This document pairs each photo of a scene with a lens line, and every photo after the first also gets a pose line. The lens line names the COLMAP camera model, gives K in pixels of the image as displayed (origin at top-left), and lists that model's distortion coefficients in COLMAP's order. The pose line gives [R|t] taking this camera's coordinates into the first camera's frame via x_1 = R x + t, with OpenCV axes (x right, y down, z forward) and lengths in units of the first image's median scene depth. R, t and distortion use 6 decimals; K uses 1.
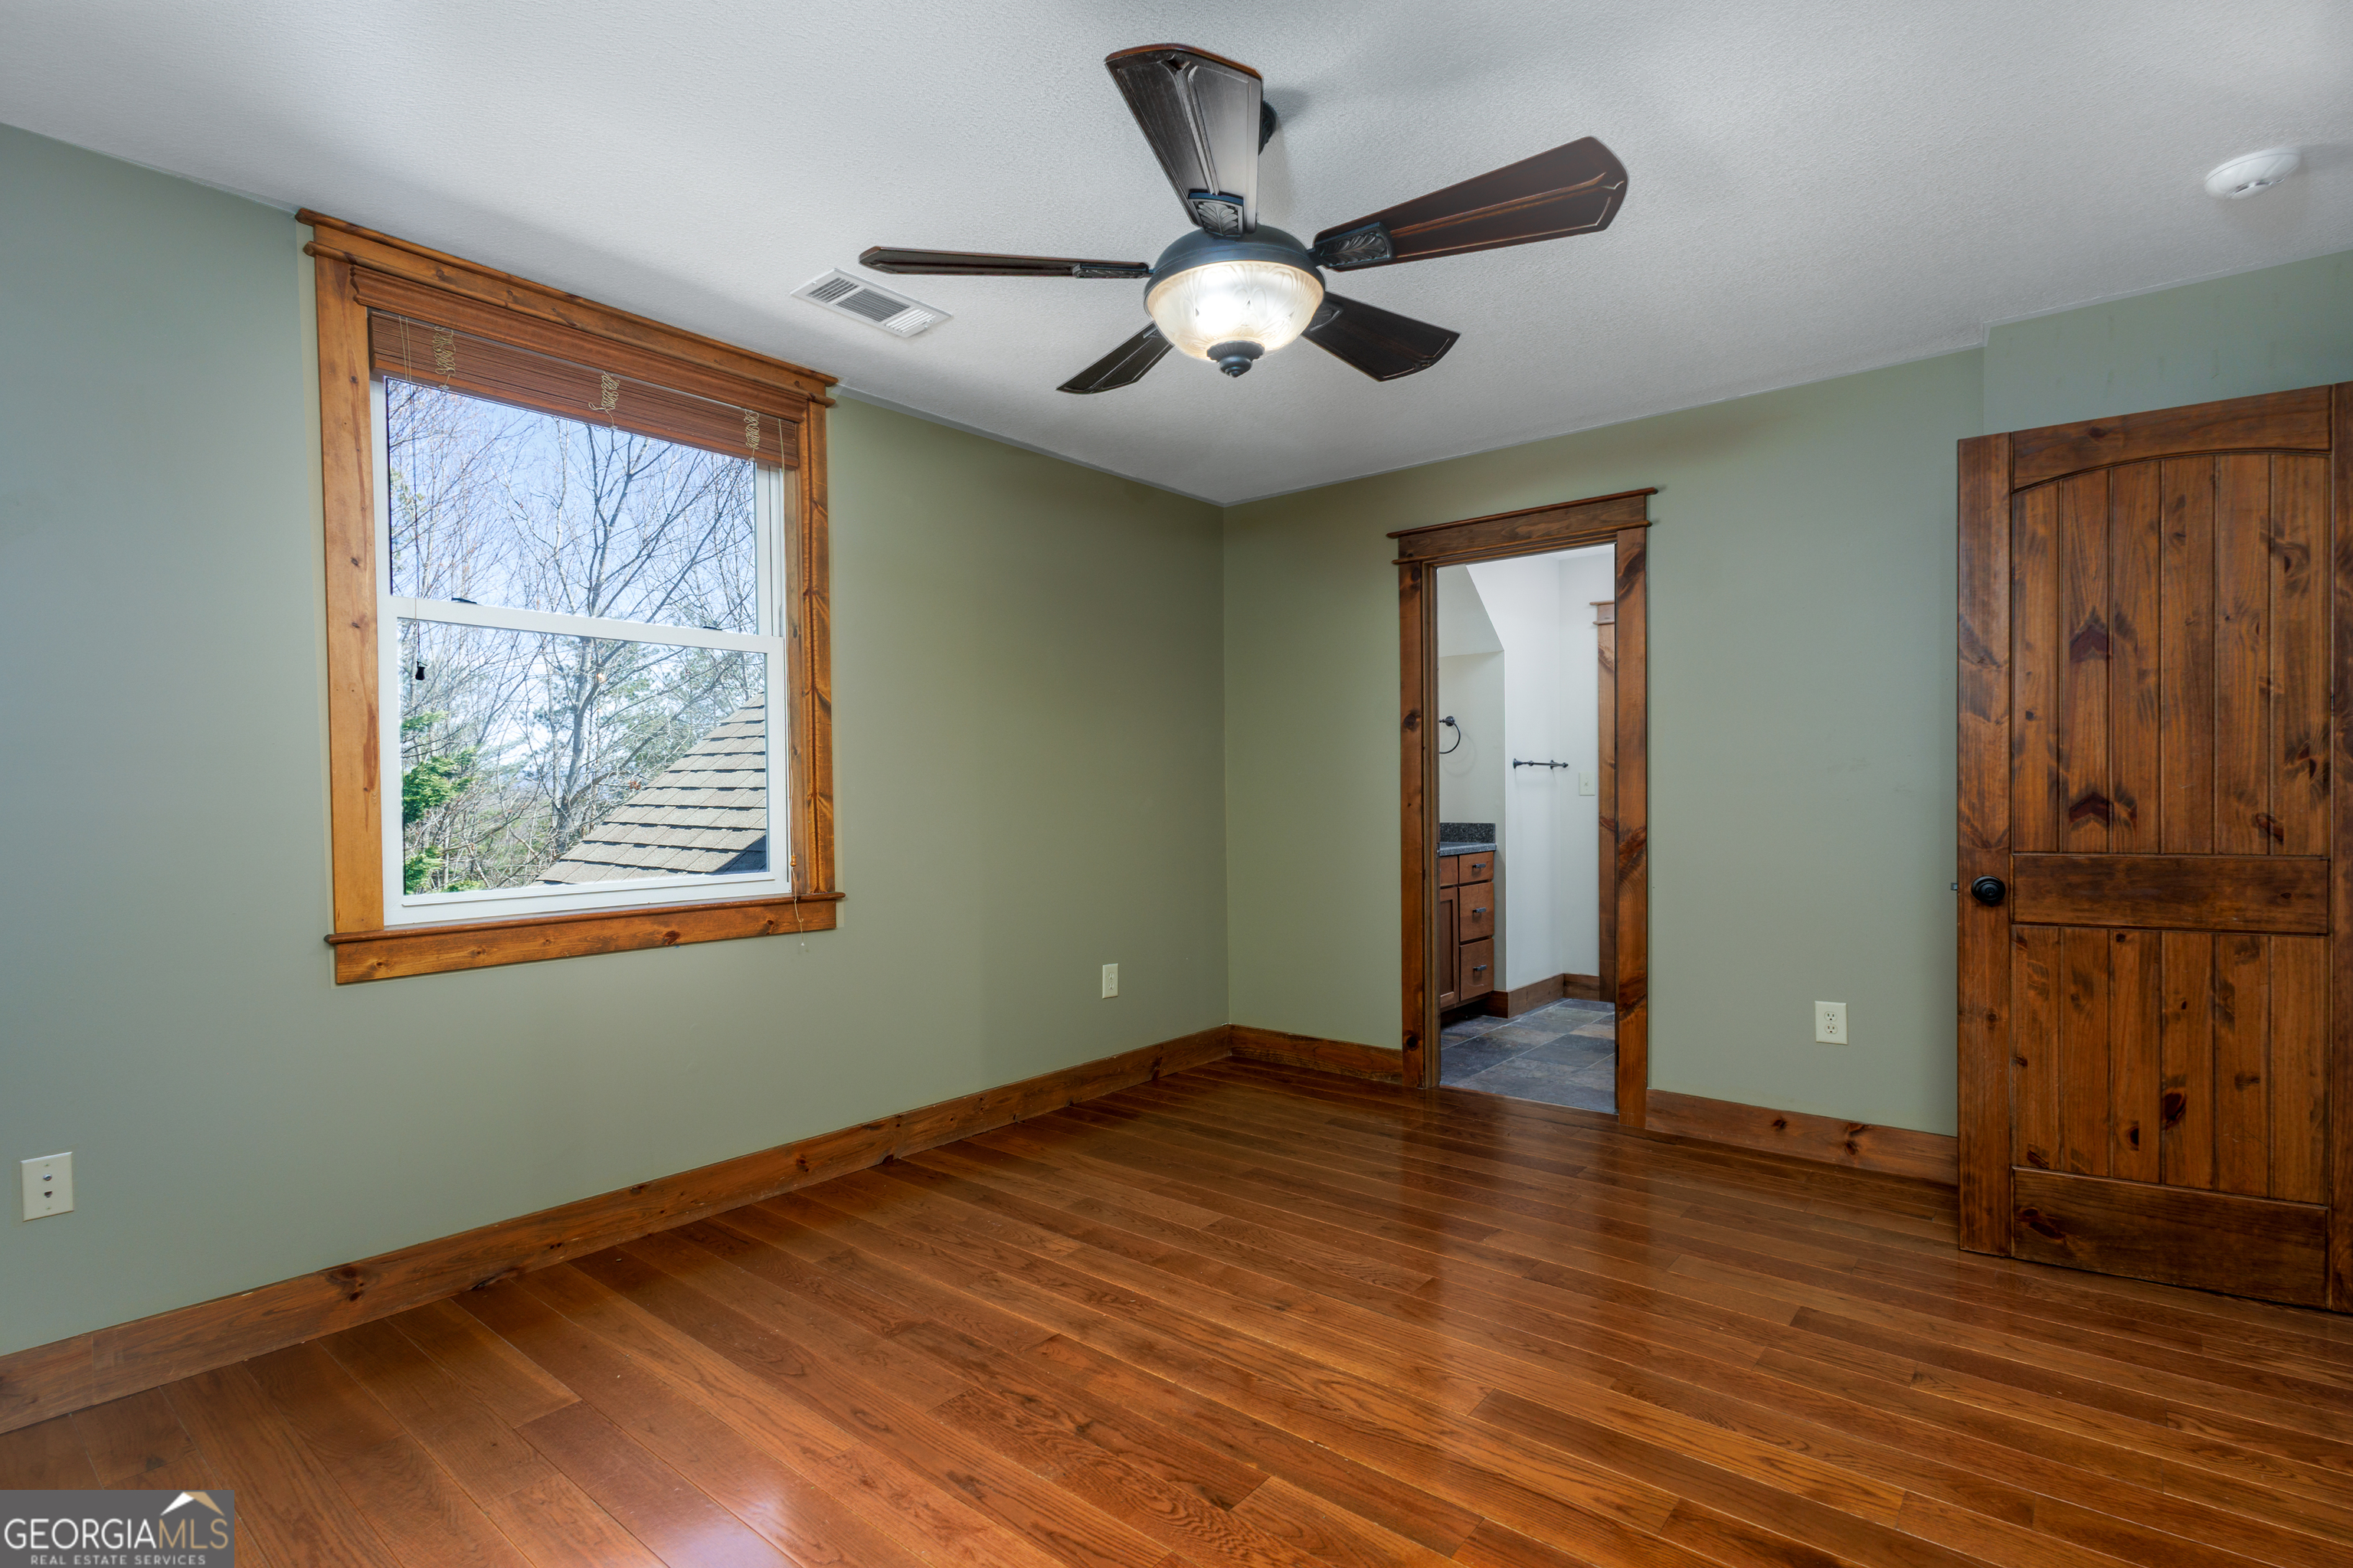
lens RADIAL K [[1130.9, 0, 1175.5], [0, 1130.9, 789.8], [0, 0, 1]] dist [0.008878, -0.003452]
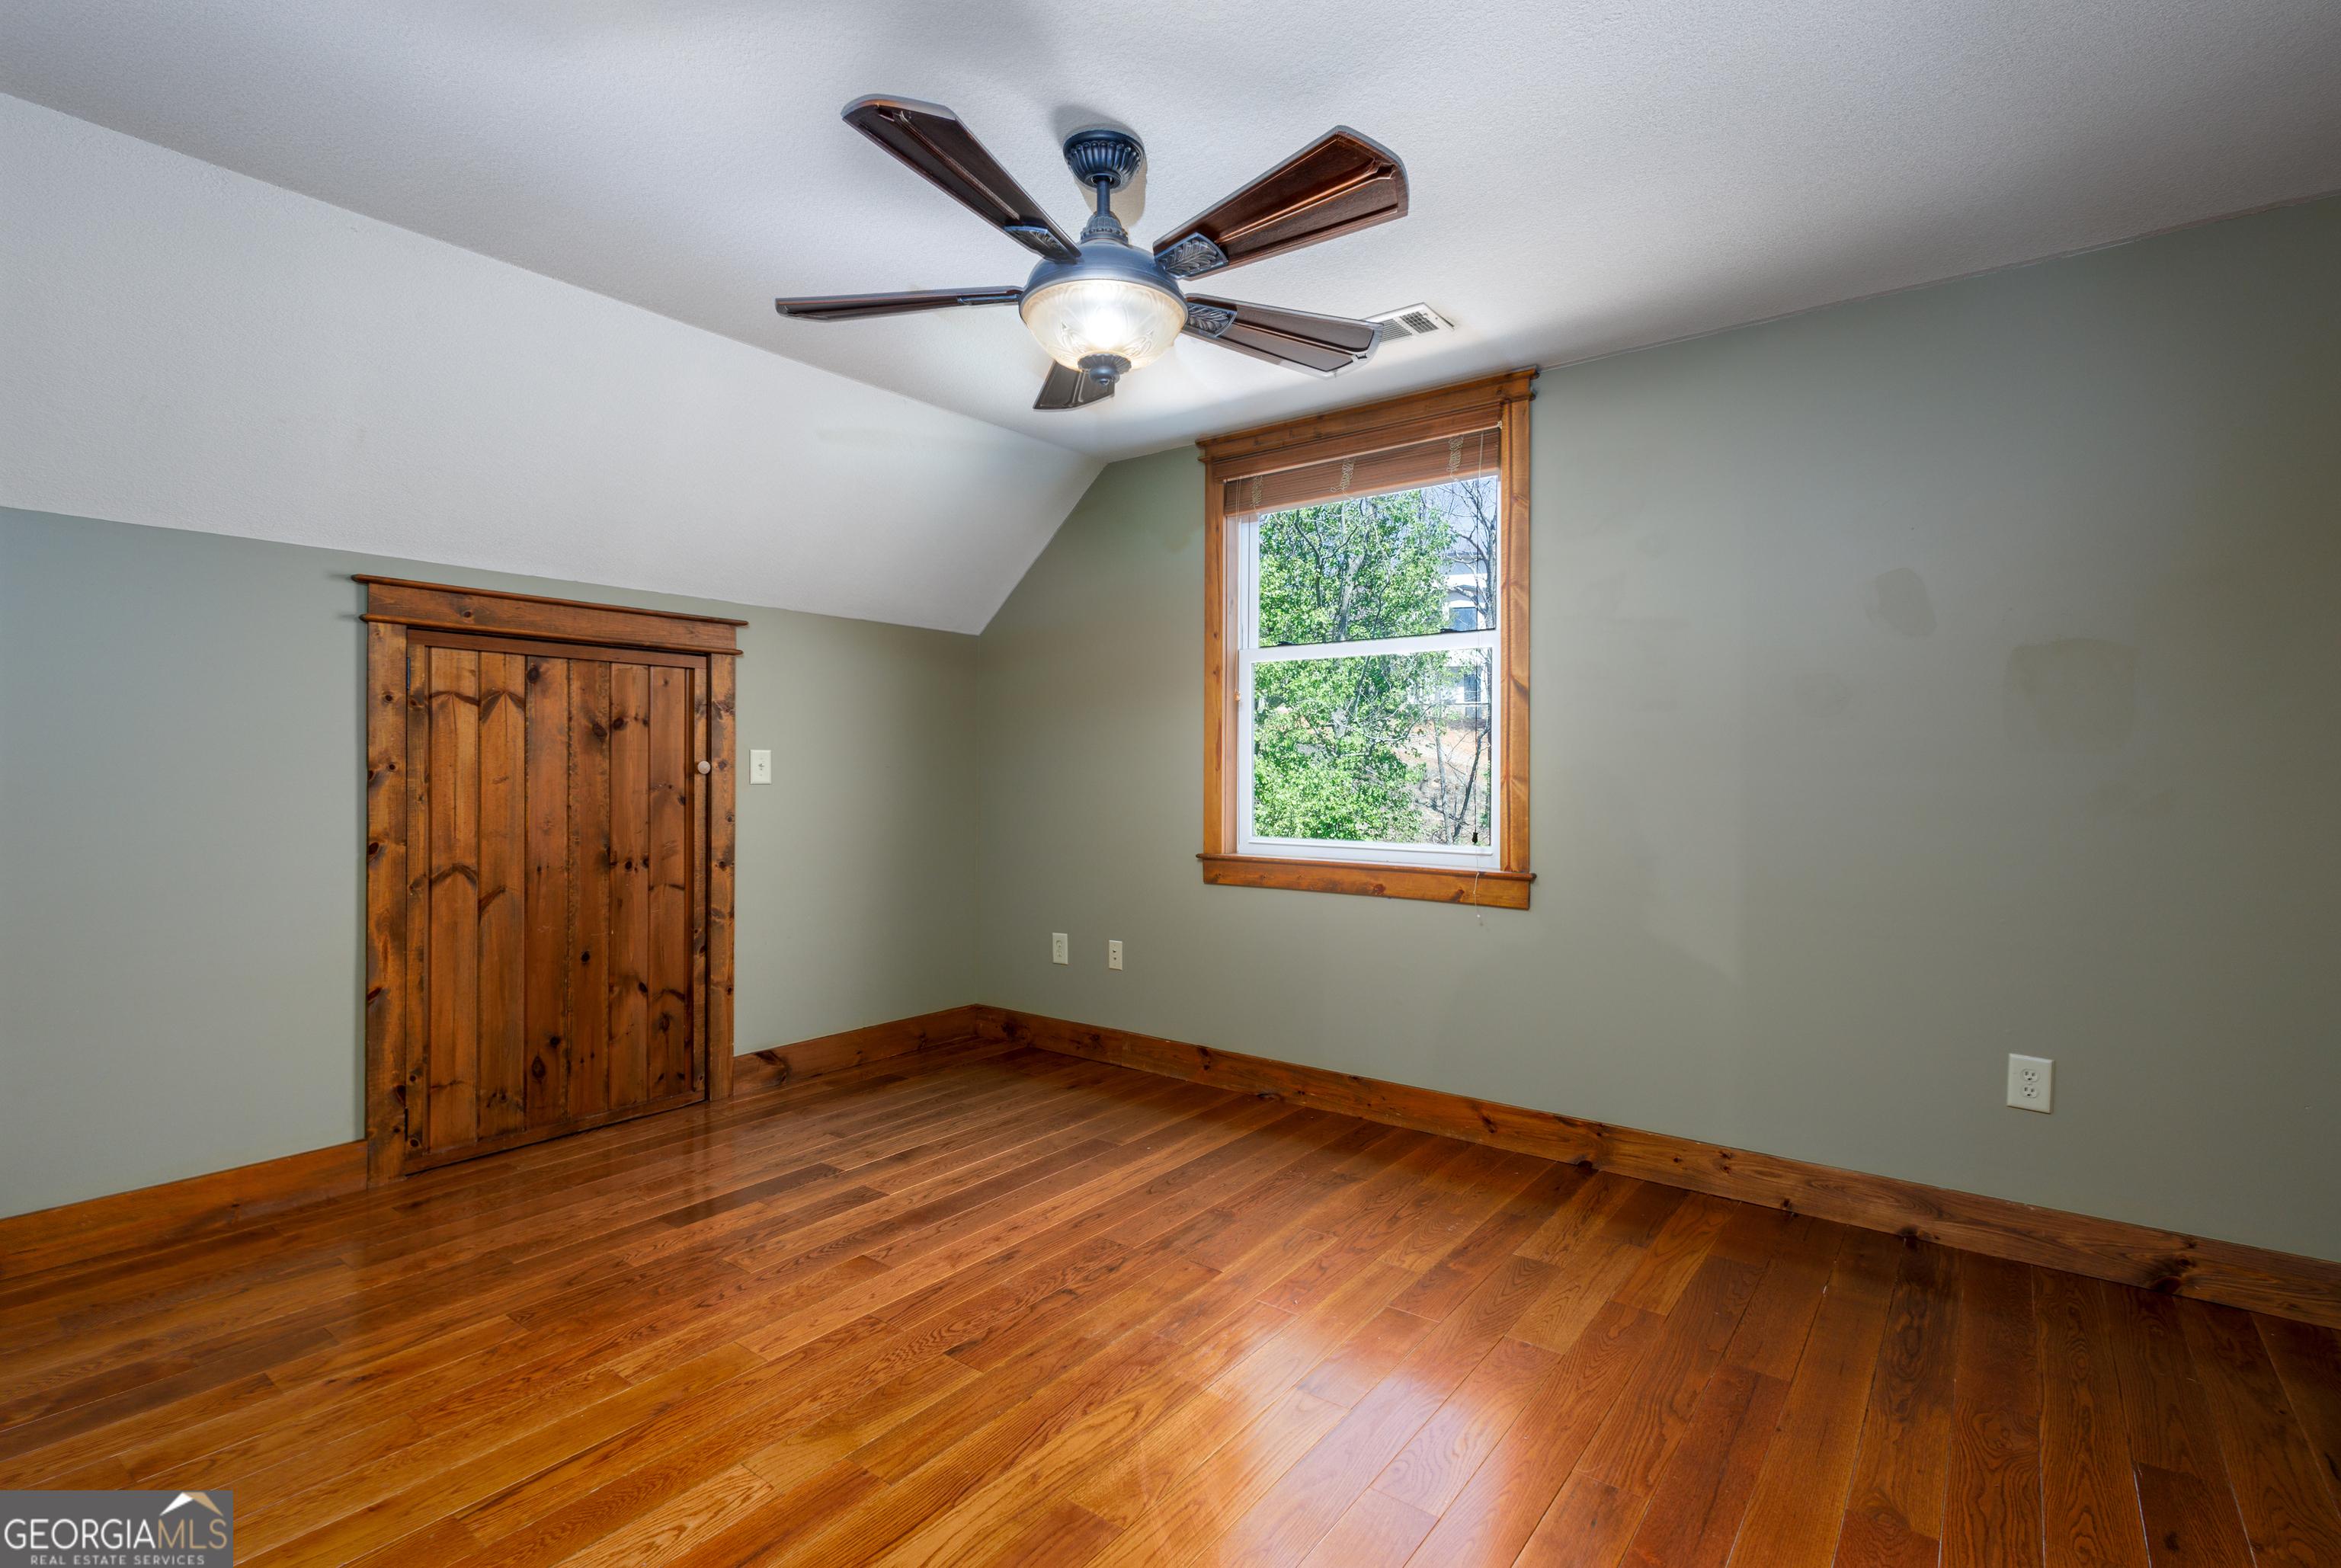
lens RADIAL K [[1125.0, 0, 1177.3], [0, 1125.0, 770.8], [0, 0, 1]] dist [0.008878, -0.003452]
pose [[0.025599, 0.006291, -0.999652, 0.801914], [0.000375, 0.999980, 0.006302, -0.007957], [0.999672, -0.000536, 0.025596, 0.762524]]
